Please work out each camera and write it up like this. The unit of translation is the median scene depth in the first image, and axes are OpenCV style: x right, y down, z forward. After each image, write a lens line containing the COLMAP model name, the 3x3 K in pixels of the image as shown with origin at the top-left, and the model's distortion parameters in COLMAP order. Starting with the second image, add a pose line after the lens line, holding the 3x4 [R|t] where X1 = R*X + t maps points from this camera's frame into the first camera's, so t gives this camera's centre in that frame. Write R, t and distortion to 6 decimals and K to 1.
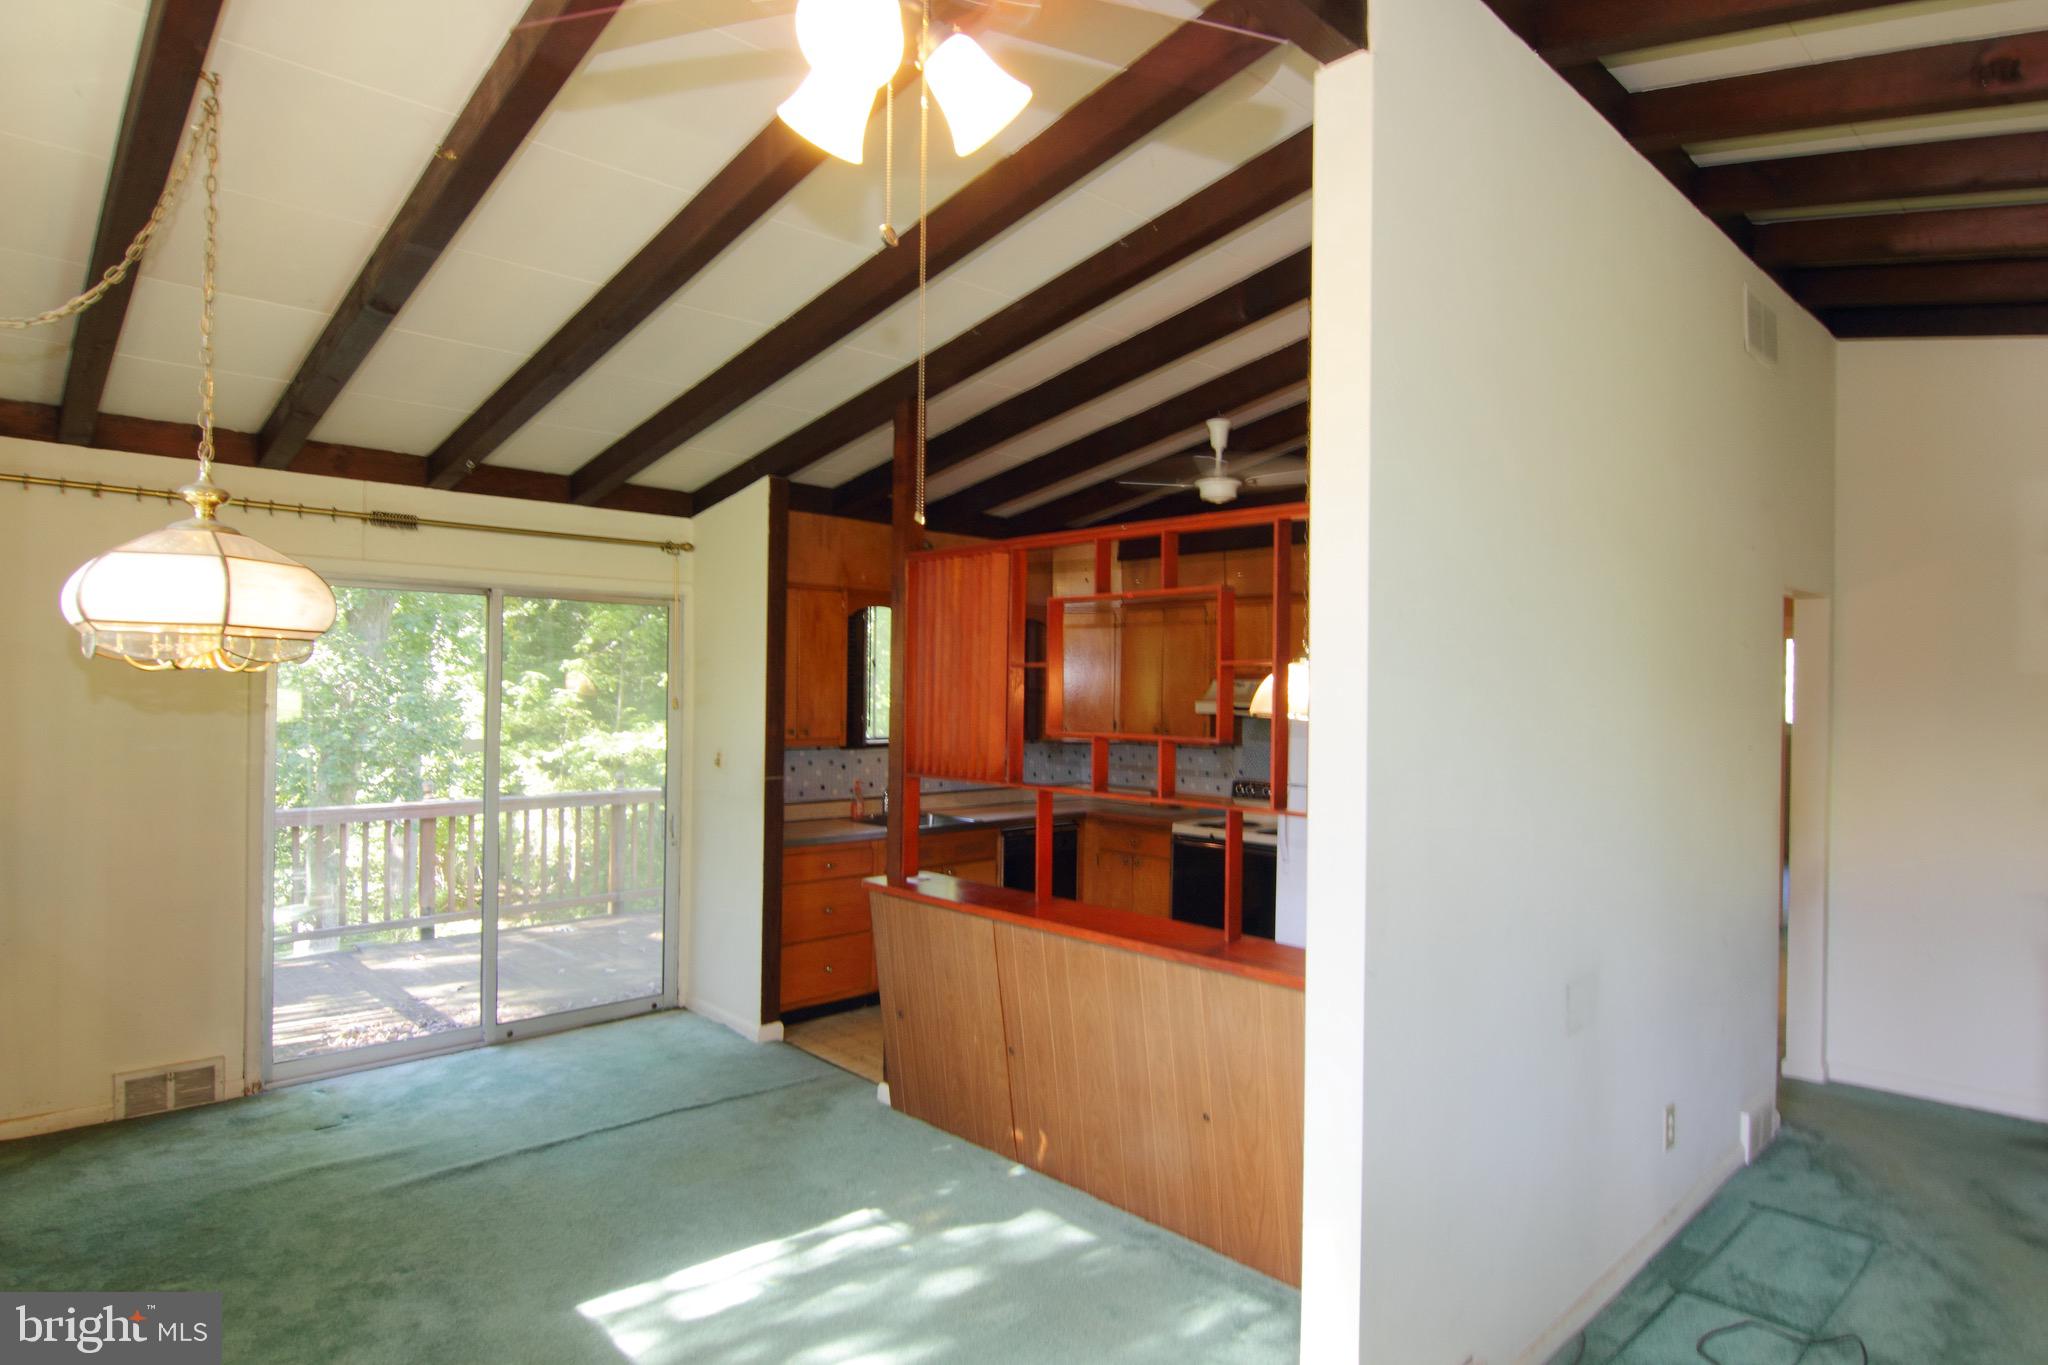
lens RADIAL K [[1144.7, 0, 1027.4], [0, 1144.7, 690.6], [0, 0, 1]] dist [-0.006213, -0.011864]
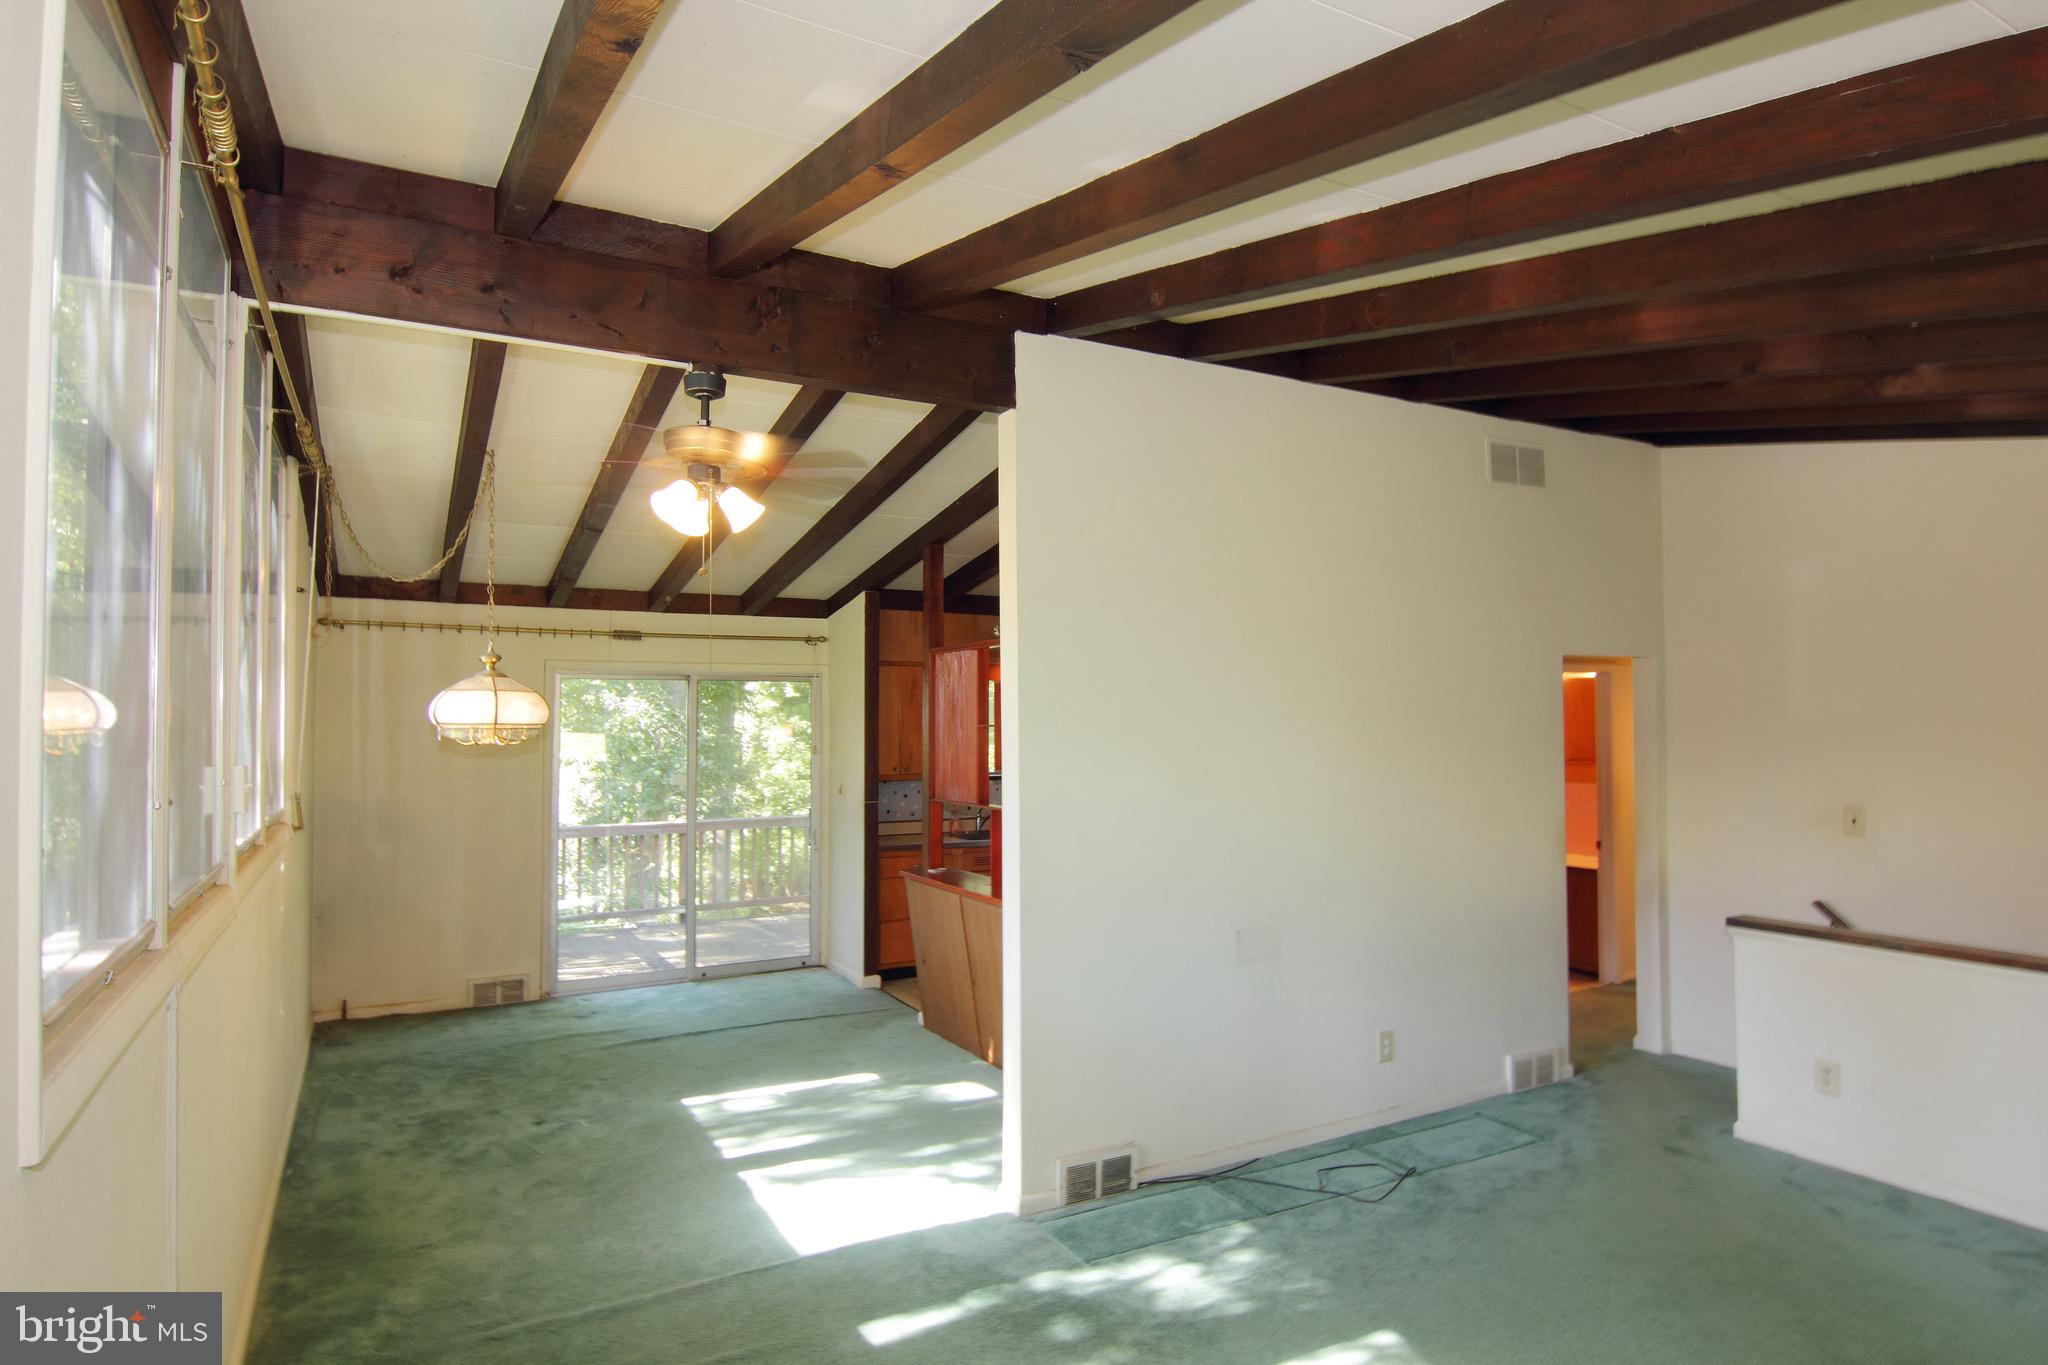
lens RADIAL K [[1144.7, 0, 1026.8], [0, 1144.7, 691.0], [0, 0, 1]] dist [-0.006213, -0.011864]
pose [[0.968309, -0.021760, -0.248804, 0.371515], [0.015116, 0.999477, -0.028582, -0.021129], [0.249296, 0.023916, 0.968132, -0.384594]]
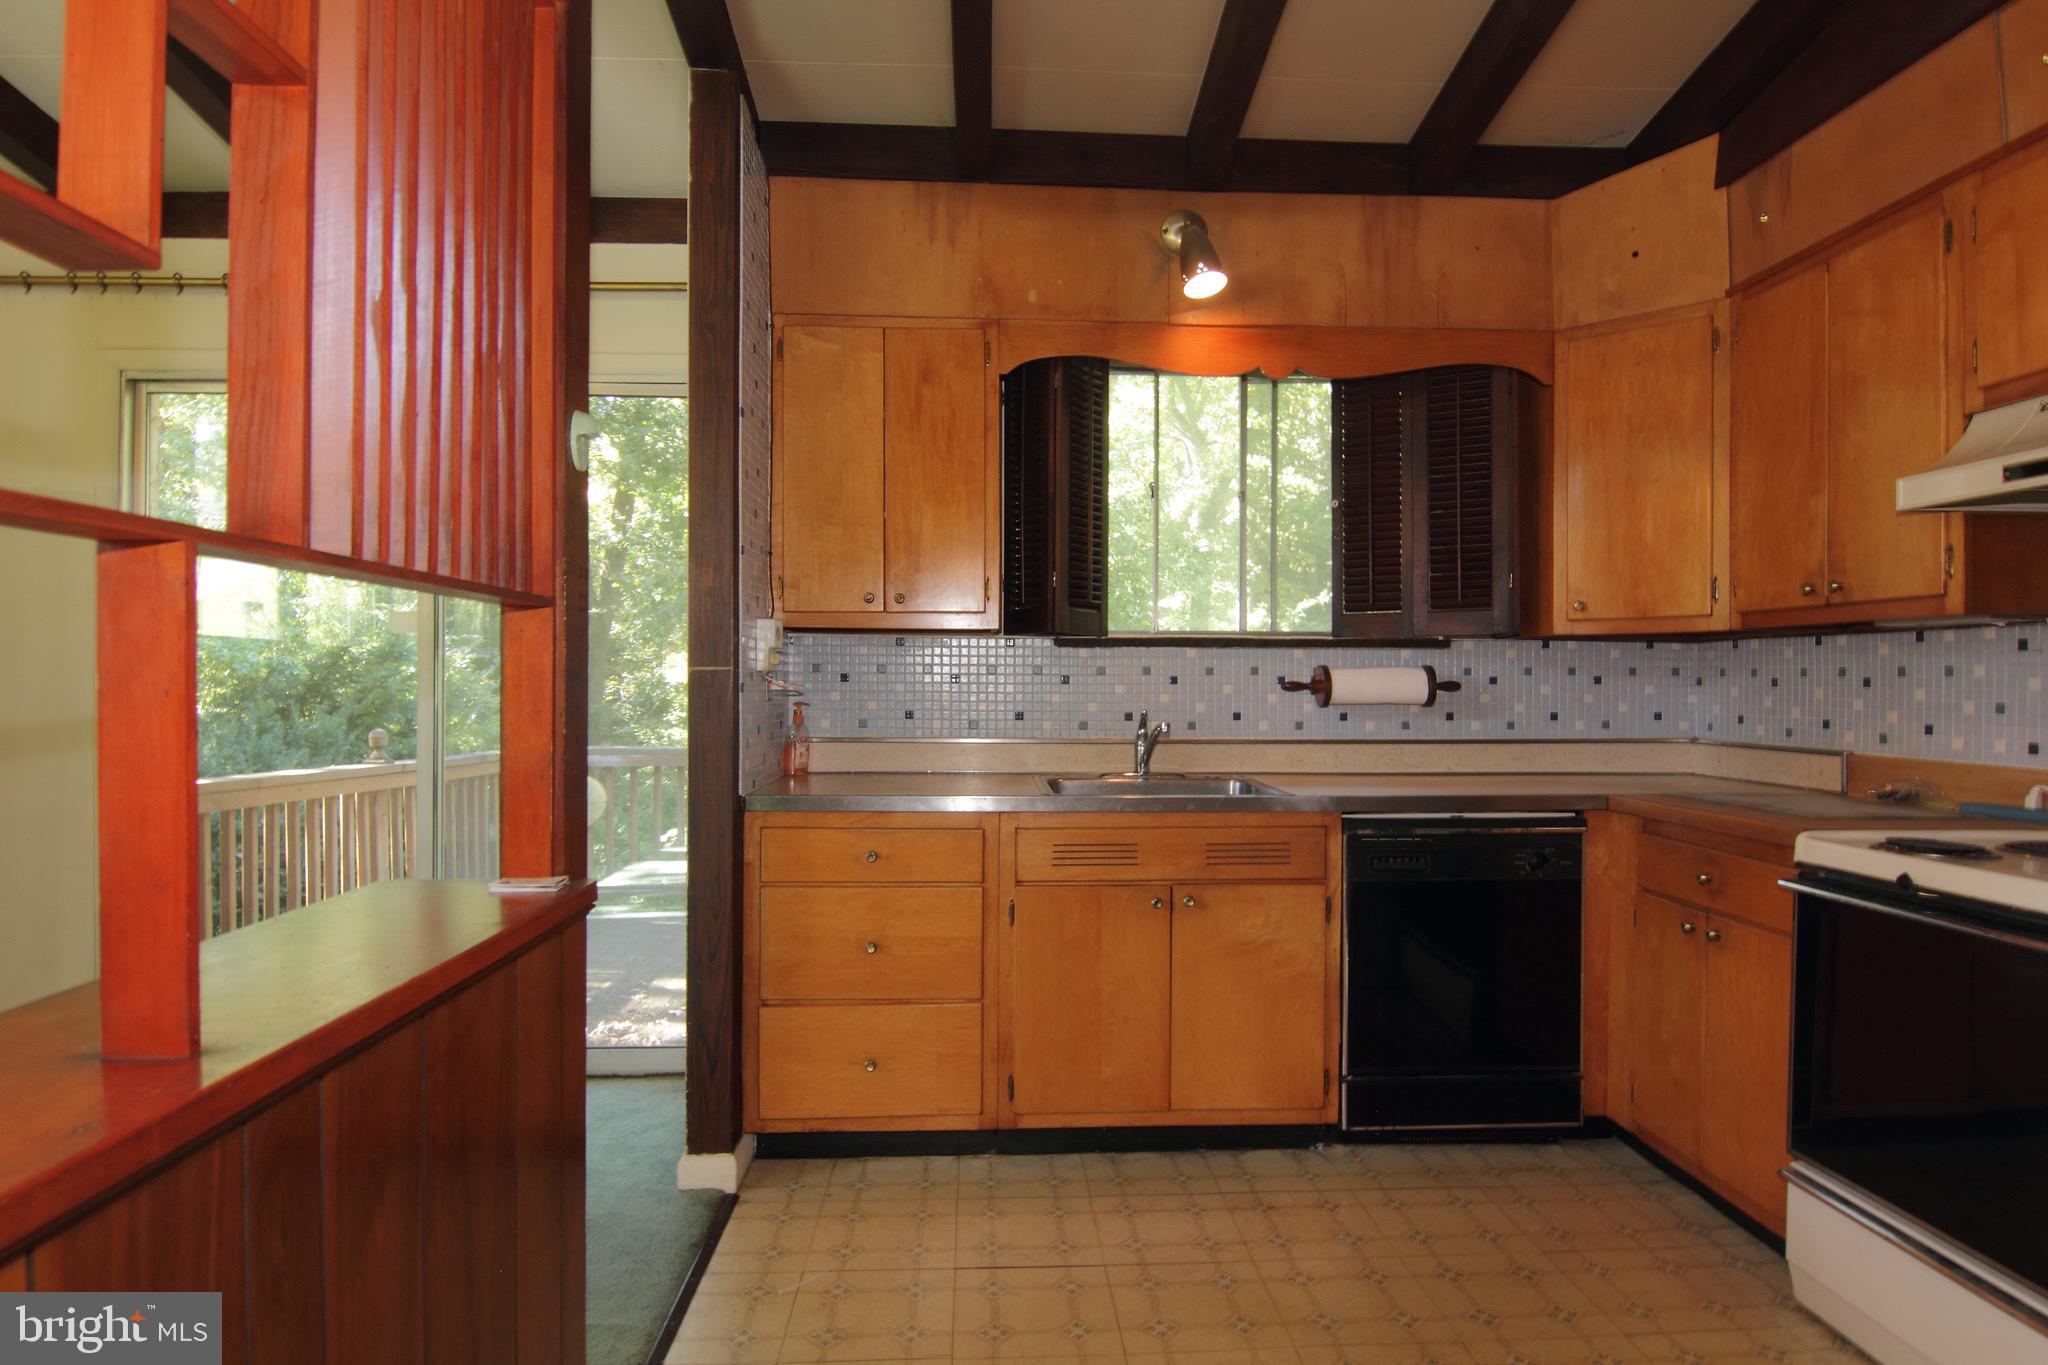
lens RADIAL K [[1144.7, 0, 1031.9], [0, 1144.7, 690.6], [0, 0, 1]] dist [-0.006213, -0.011864]
pose [[0.753076, -0.004922, -0.657915, 0.248865], [0.008922, 0.999956, 0.002732, 0.097094], [0.657873, -0.007928, 0.753088, 0.818792]]
